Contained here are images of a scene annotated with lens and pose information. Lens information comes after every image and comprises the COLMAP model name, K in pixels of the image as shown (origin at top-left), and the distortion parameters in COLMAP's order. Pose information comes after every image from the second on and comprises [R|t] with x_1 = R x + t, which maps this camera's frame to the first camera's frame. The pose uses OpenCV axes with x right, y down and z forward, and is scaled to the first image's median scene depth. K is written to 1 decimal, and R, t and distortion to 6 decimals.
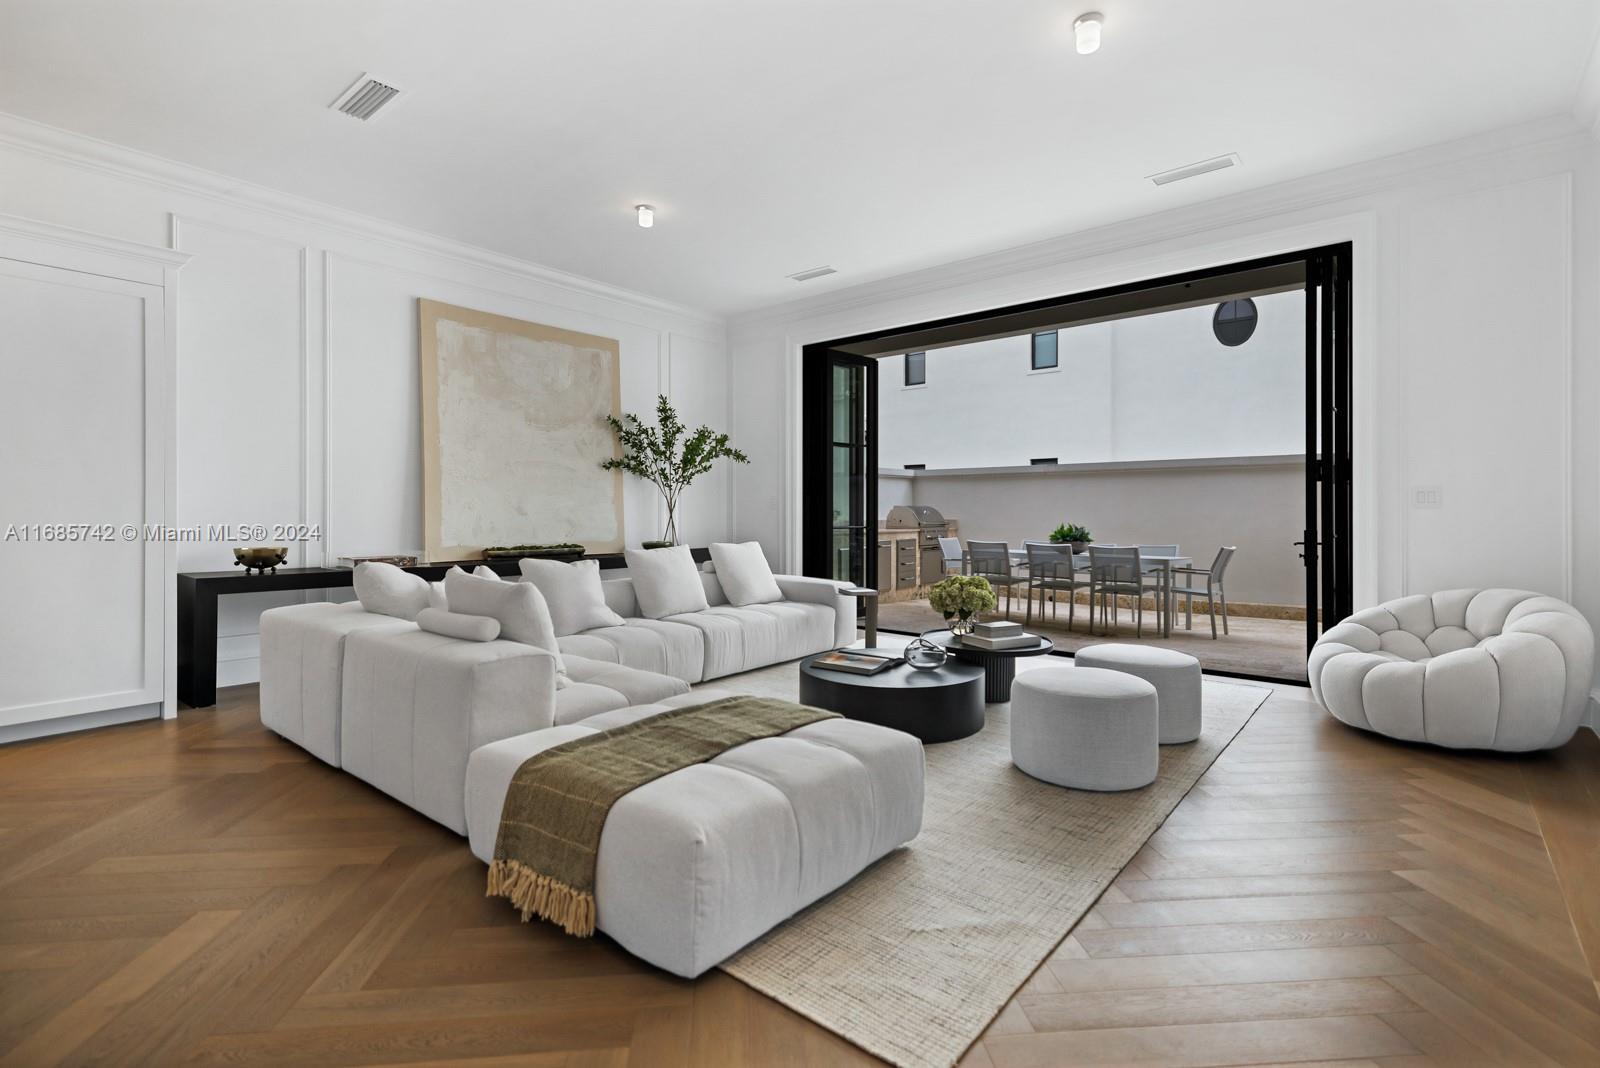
lens RADIAL K [[740.7, 0, 821.5], [0, 740.7, 510.3], [0, 0, 1]] dist [0.009587, -0.001234]
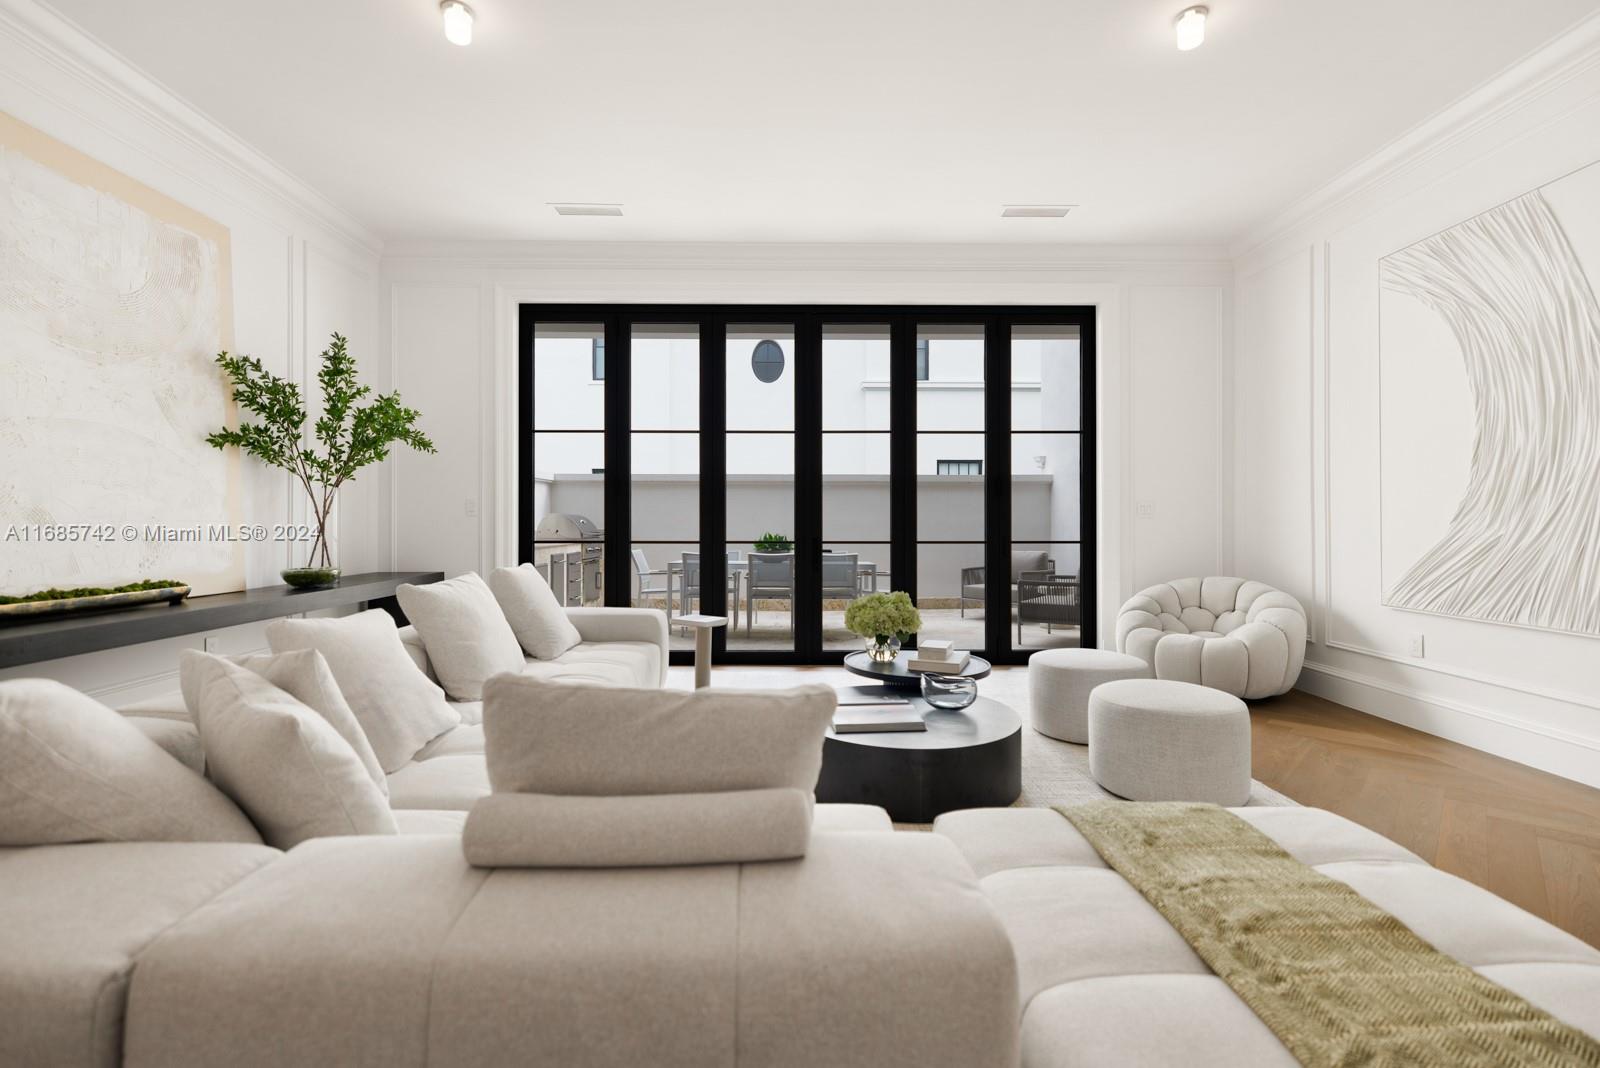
lens RADIAL K [[682.3, 0, 761.6], [0, 682.3, 522.1], [0, 0, 1]] dist [-0.001746, -0.000119]
pose [[0.765130, -0.000065, 0.643876, -0.339227], [-0.002611, 0.999991, 0.003203, 0.000362], [-0.643871, -0.004131, 0.765123, 0.360147]]
